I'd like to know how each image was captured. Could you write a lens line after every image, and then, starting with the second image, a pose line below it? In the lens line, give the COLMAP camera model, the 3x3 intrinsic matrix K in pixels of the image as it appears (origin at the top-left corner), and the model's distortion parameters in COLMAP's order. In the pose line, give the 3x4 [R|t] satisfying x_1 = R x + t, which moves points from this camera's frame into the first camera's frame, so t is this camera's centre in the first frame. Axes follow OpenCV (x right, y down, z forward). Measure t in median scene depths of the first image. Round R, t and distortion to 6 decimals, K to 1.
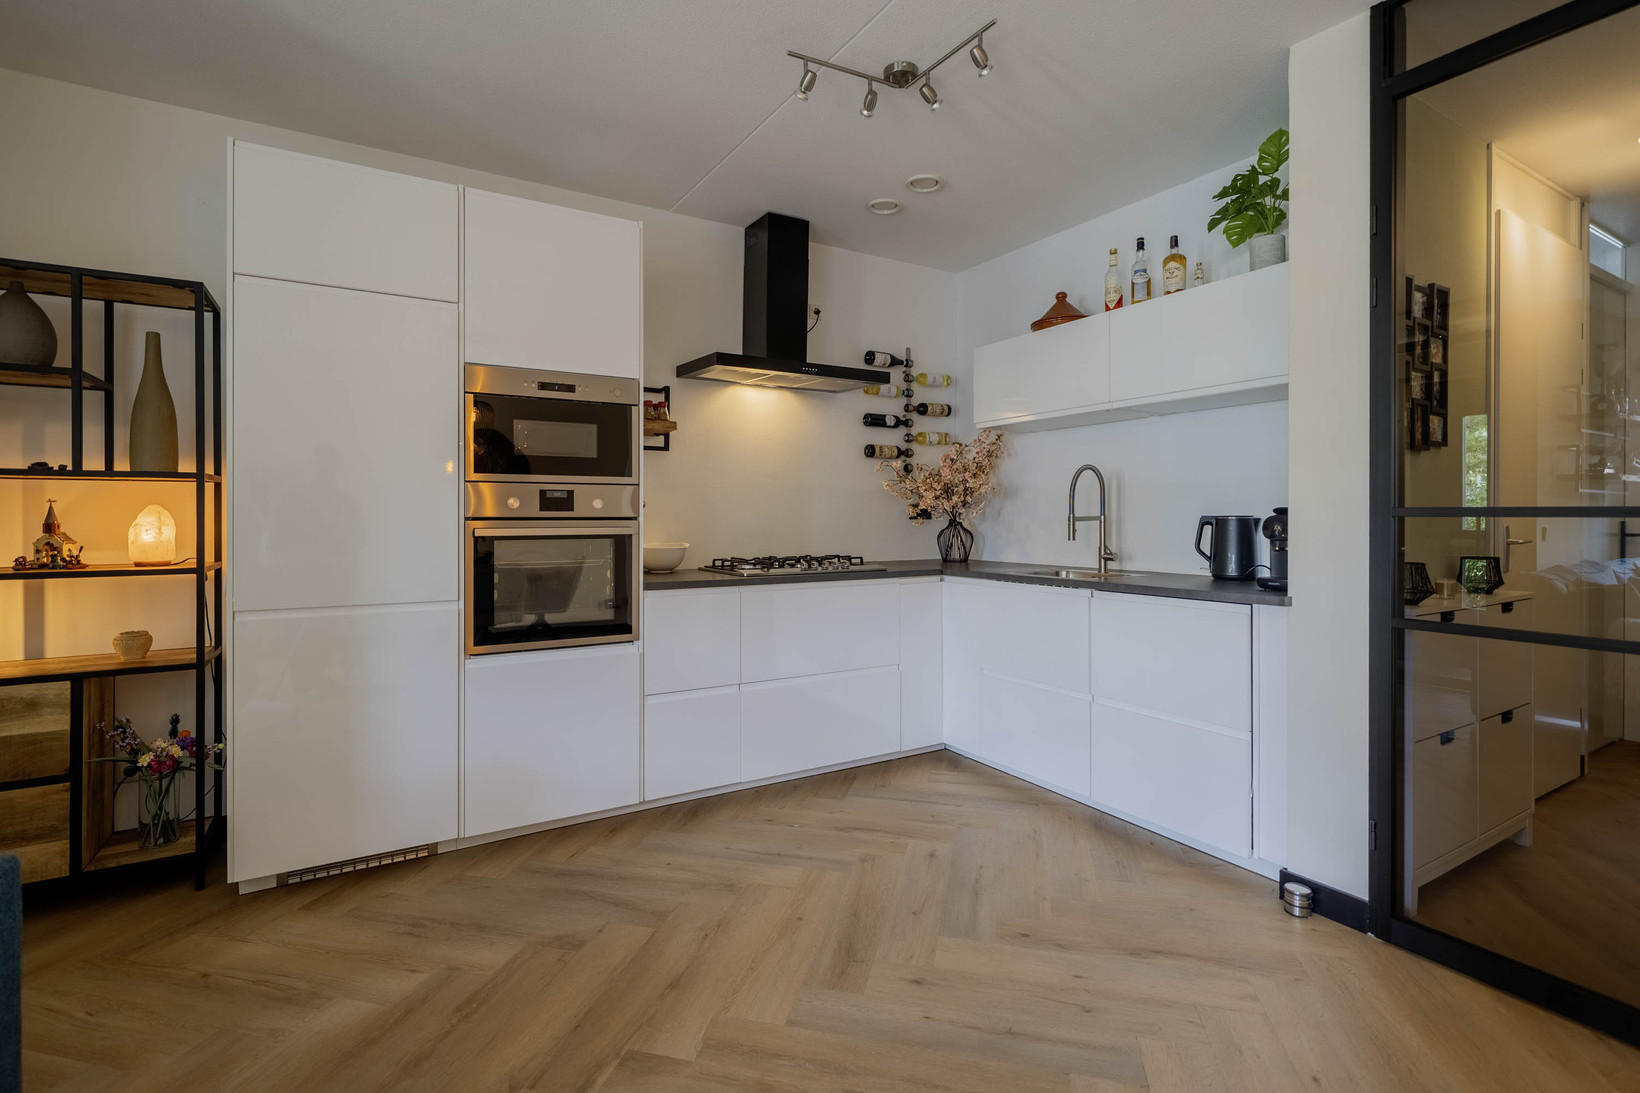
lens RADIAL K [[759.1, 0, 817.6], [0, 759.1, 518.6], [0, 0, 1]] dist [0.001946, 0.000055]
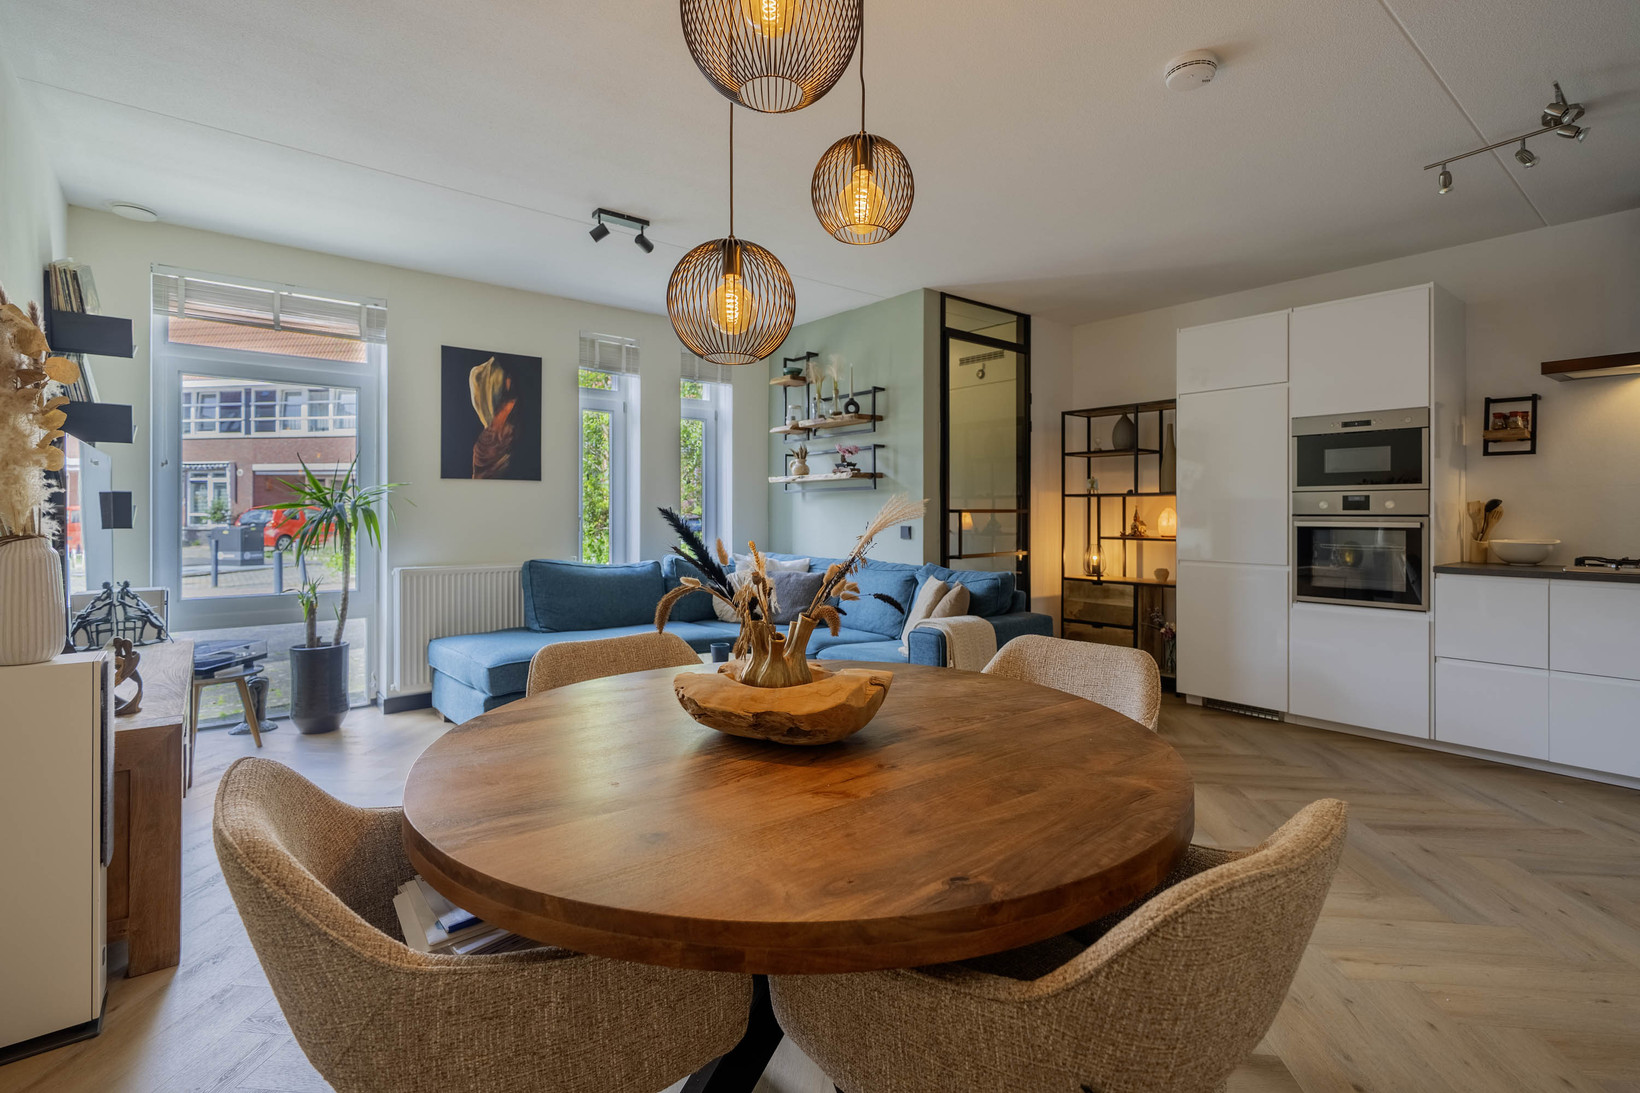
lens RADIAL K [[770.7, 0, 817.1], [0, 770.7, 510.2], [0, 0, 1]] dist [-0.000552, 0.000351]
pose [[0.131145, -0.002964, -0.991359, 0.955776], [-0.005602, 0.999977, -0.003731, 0.001389], [0.991347, 0.006042, 0.131125, -0.199182]]
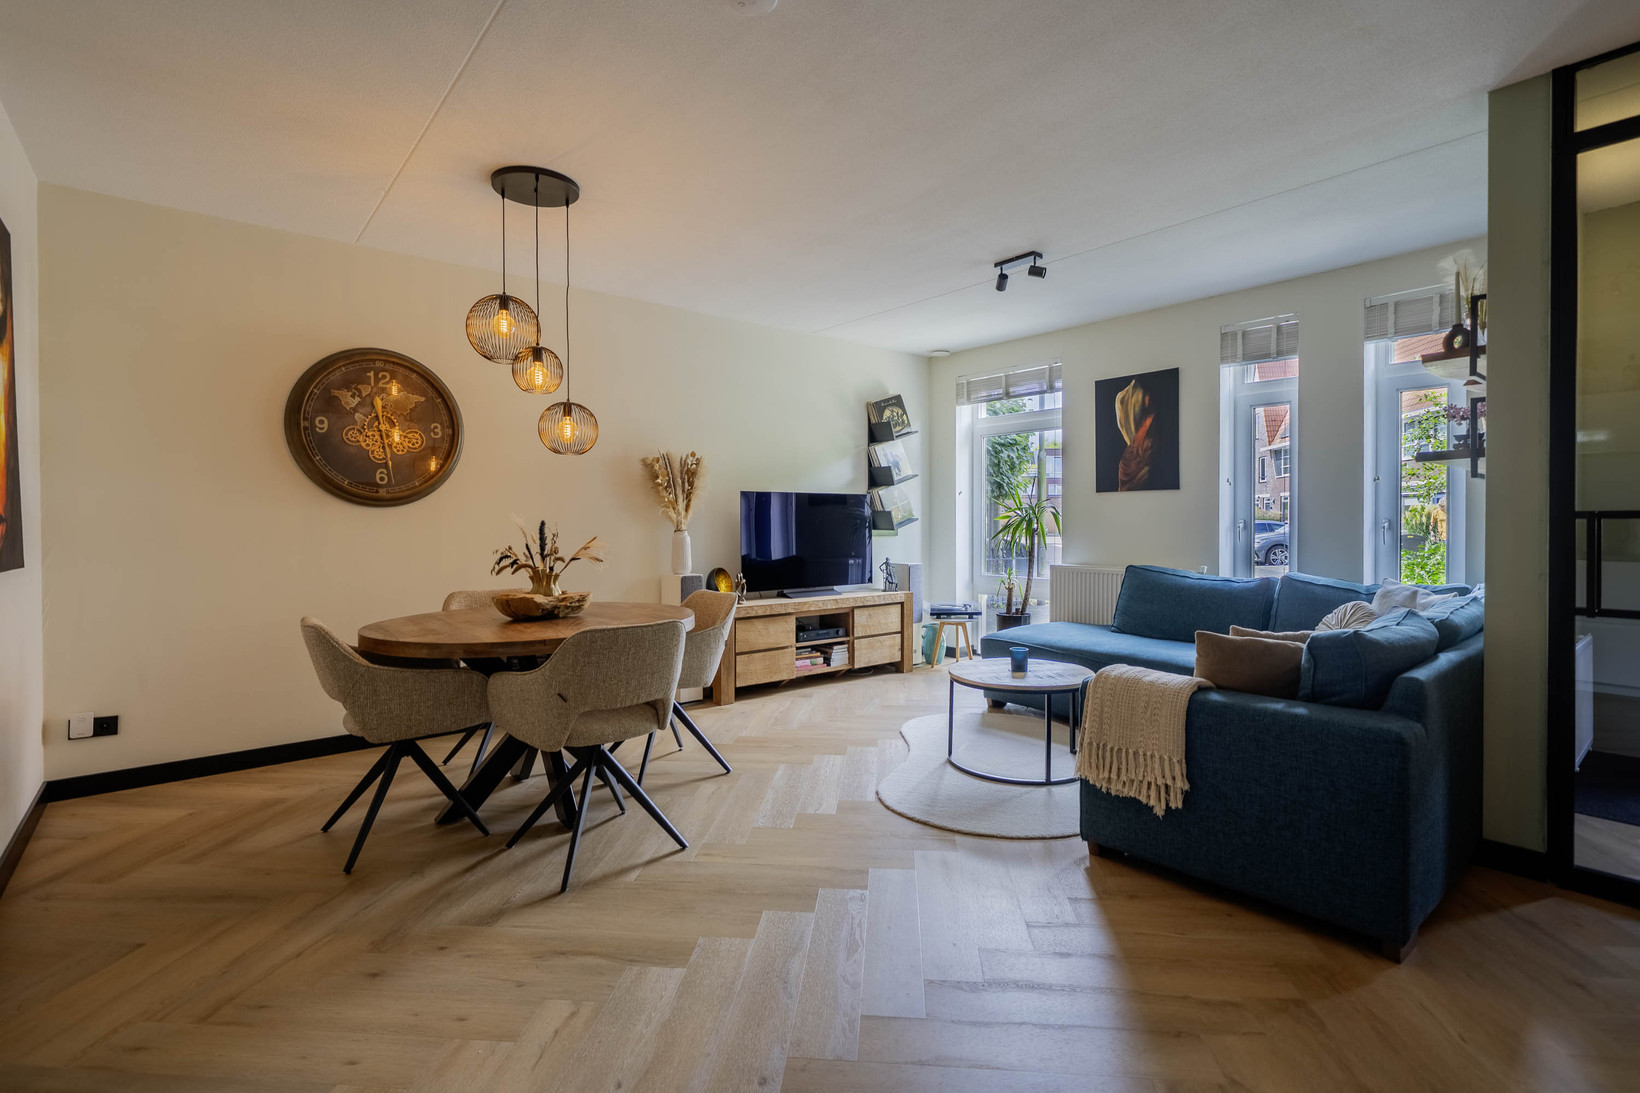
lens RADIAL K [[760.6, 0, 827.6], [0, 760.6, 530.4], [0, 0, 1]] dist [-0.003595, -0.000324]
pose [[-0.986739, 0.004553, -0.162250, 0.175992], [0.002095, 0.999880, 0.015319, -0.002607], [0.162301, 0.014776, -0.986631, 1.082181]]
